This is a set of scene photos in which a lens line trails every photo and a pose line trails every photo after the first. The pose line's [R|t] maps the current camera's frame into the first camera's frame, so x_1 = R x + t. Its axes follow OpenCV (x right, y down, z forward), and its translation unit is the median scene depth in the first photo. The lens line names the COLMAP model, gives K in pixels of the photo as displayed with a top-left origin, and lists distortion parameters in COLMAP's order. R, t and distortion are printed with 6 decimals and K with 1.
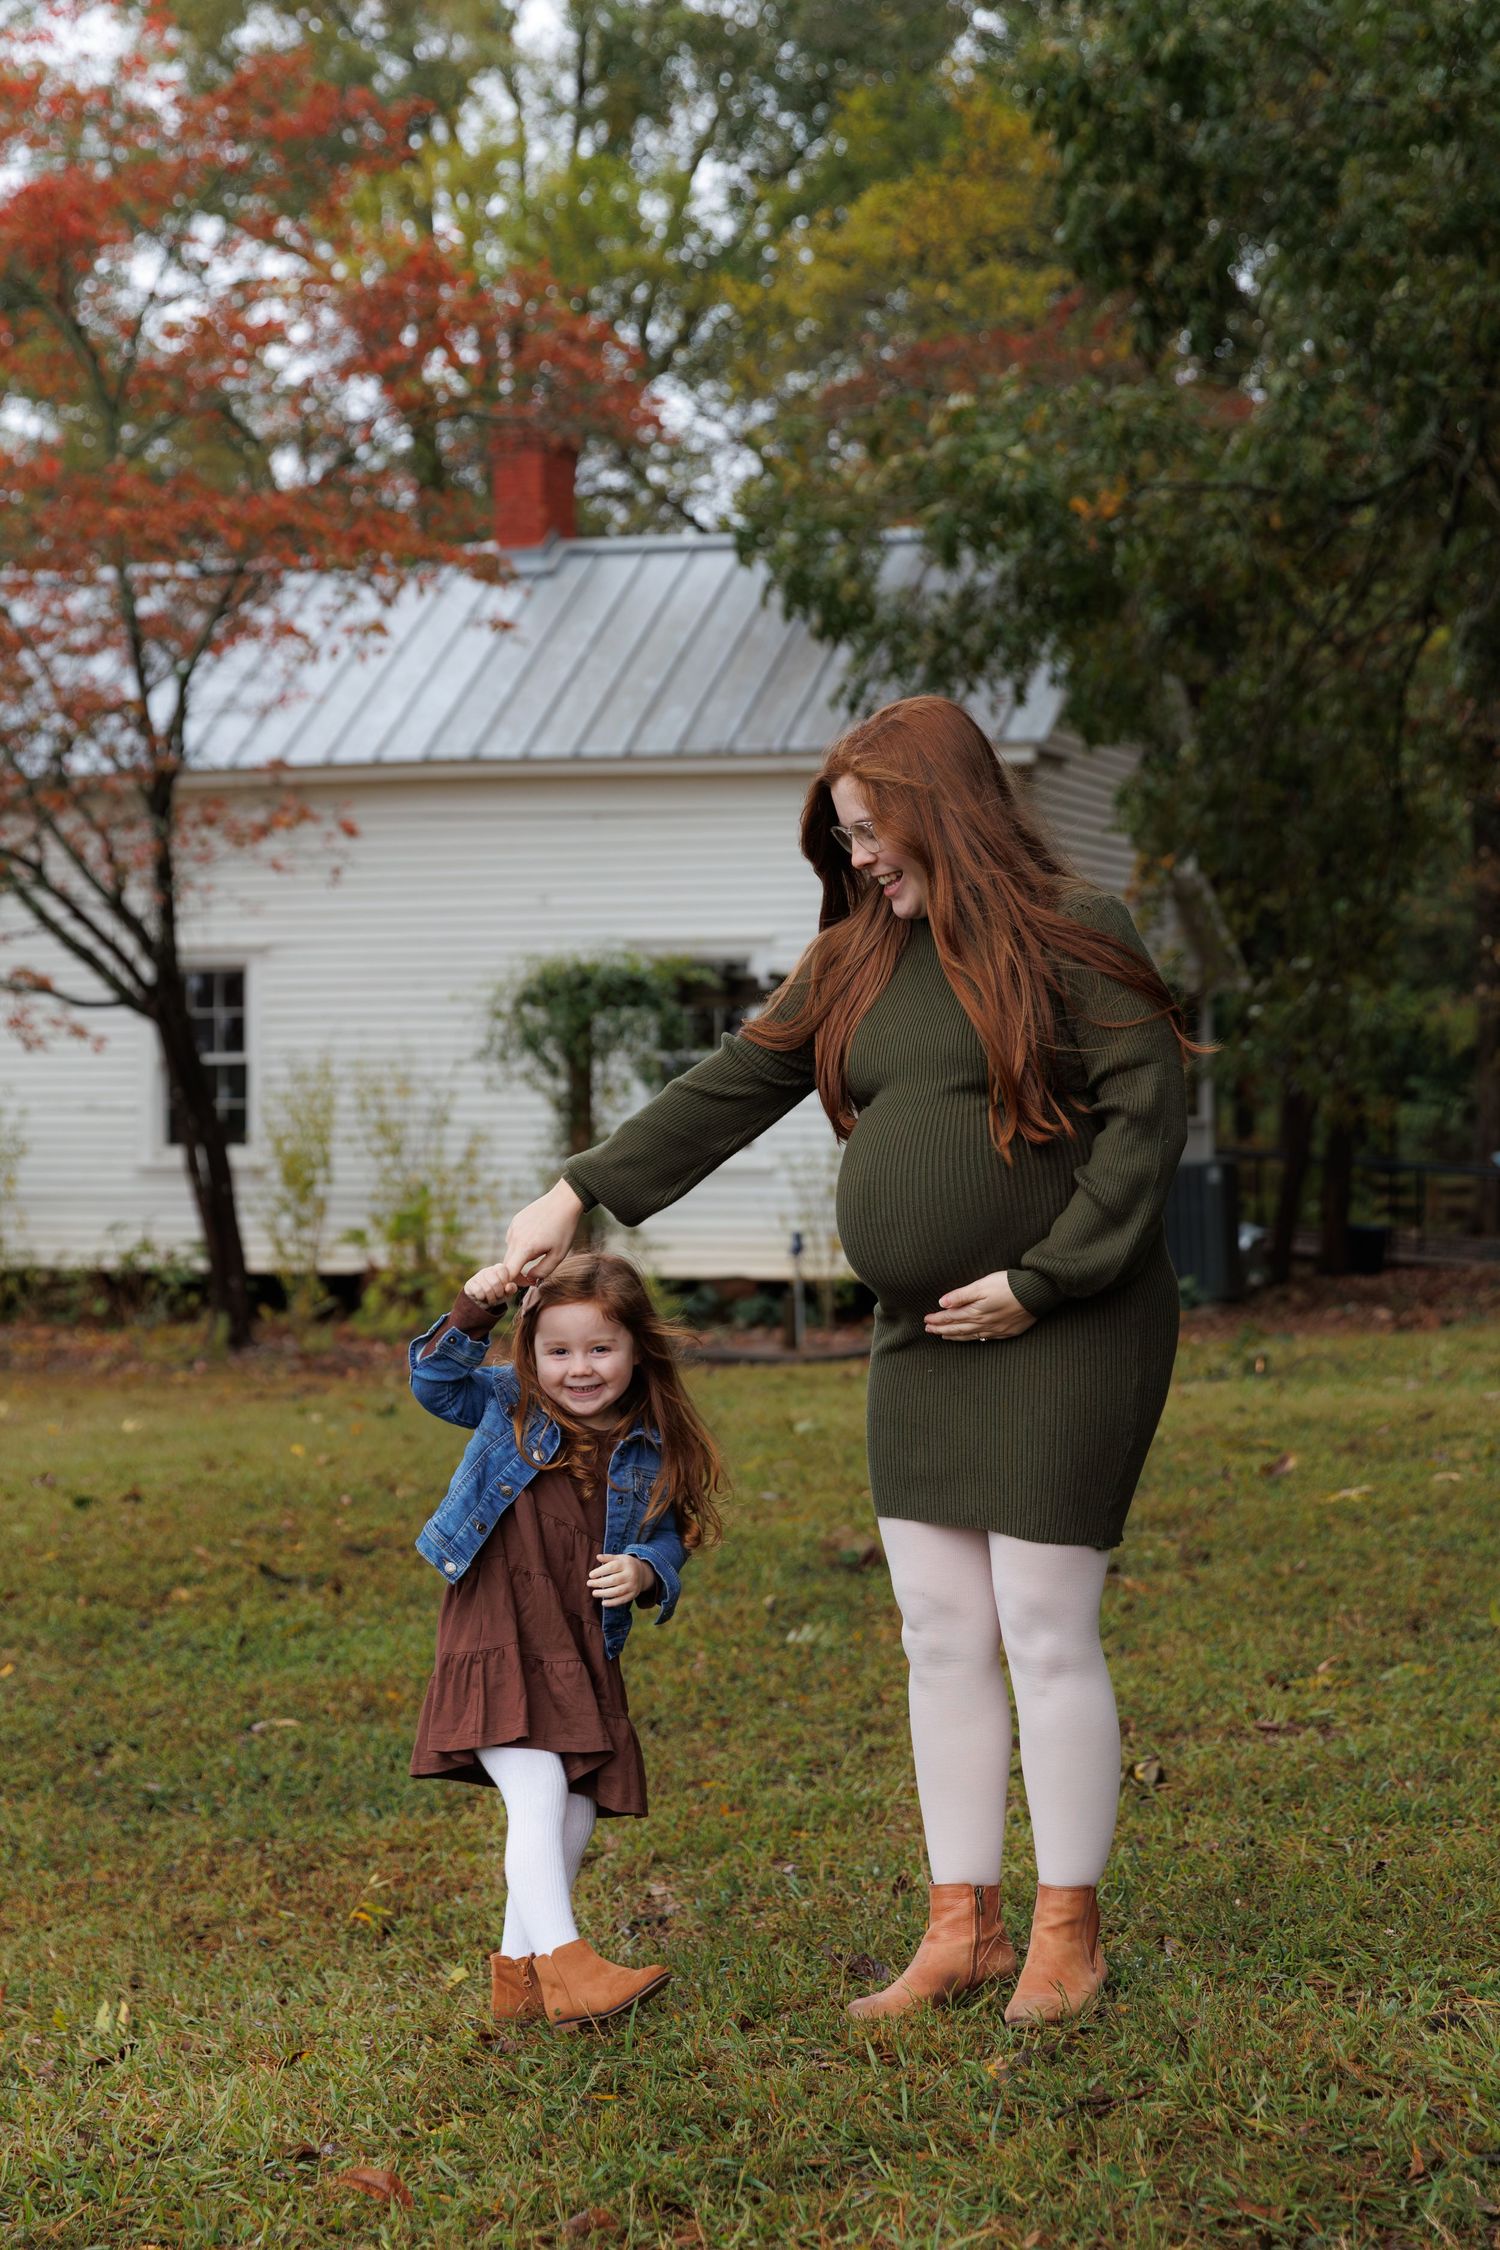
lens RADIAL K [[3933.4, 0, 750.0], [0, 3933.4, 1125.0], [0, 0, 1]] dist [0.005596, -0.040881]
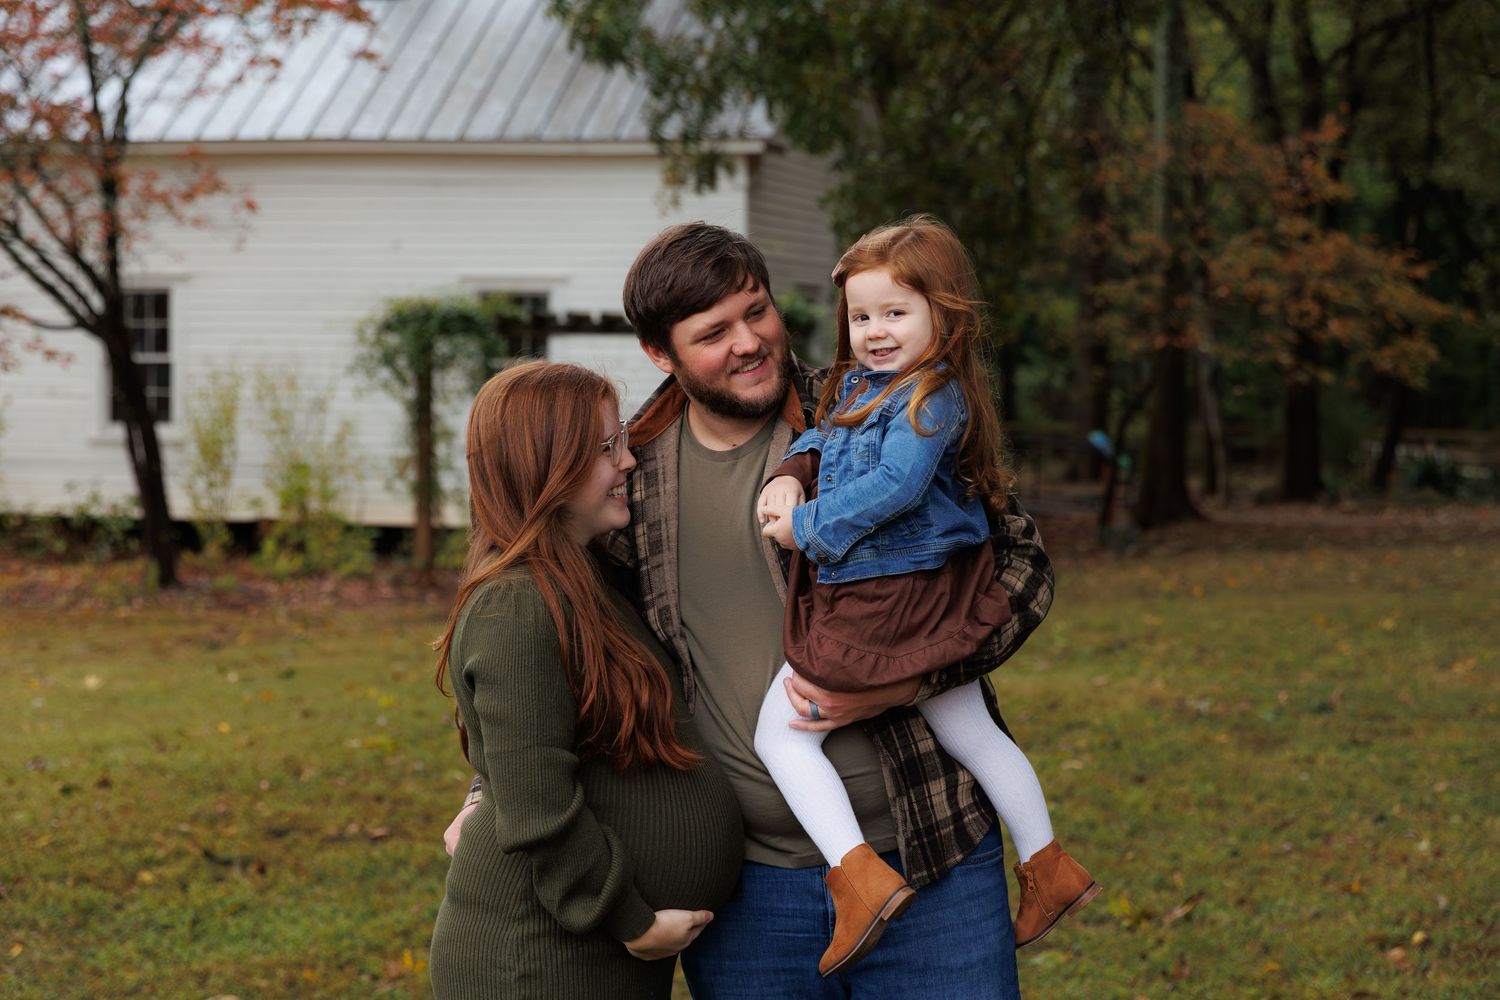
lens RADIAL K [[2892.3, 0, 777.2], [0, 2892.3, 540.0], [0, 0, 1]] dist [0.024145, -0.220636]
pose [[0.996452, 0.009923, 0.083577, -0.005308], [-0.015167, 0.997940, 0.062340, -0.024360], [-0.082786, -0.063387, 0.994549, 0.002466]]
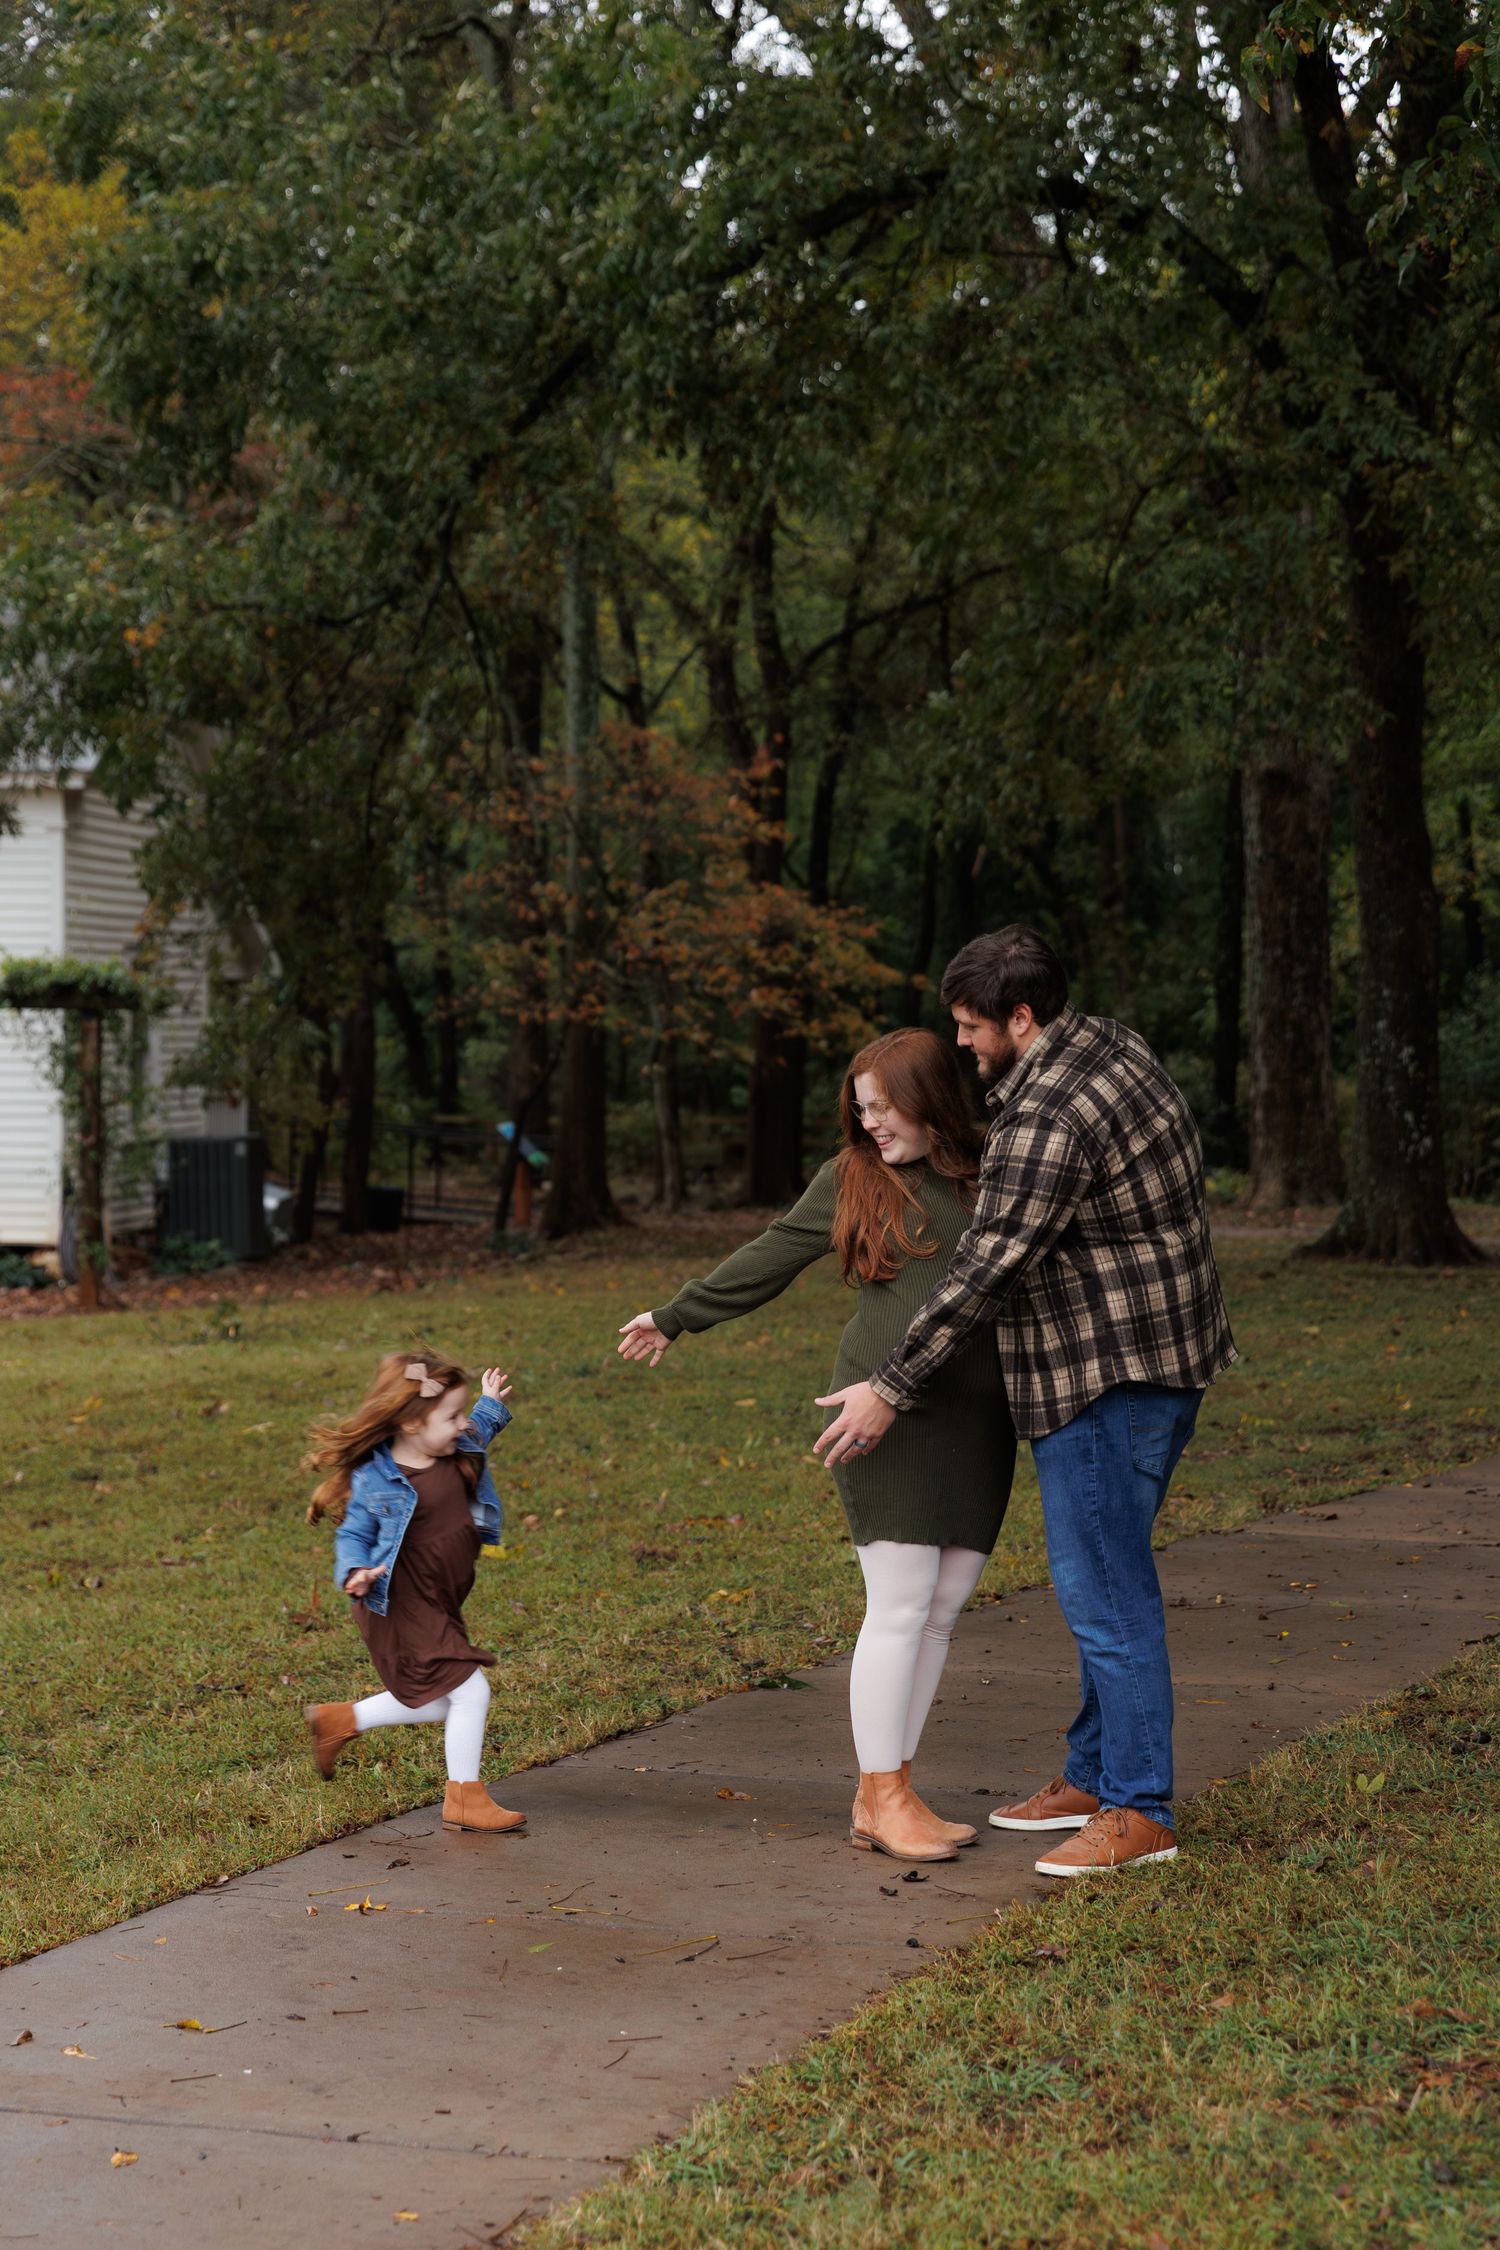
lens RADIAL K [[4256.3, 0, 750.0], [0, 4256.3, 1285.4], [0, 0, 1]] dist [-0.044029, -0.183773]
pose [[0.975760, 0.001949, 0.218836, -0.009552], [-0.015190, 0.998152, 0.058843, -0.027584], [-0.218317, -0.060741, 0.973986, -0.289772]]
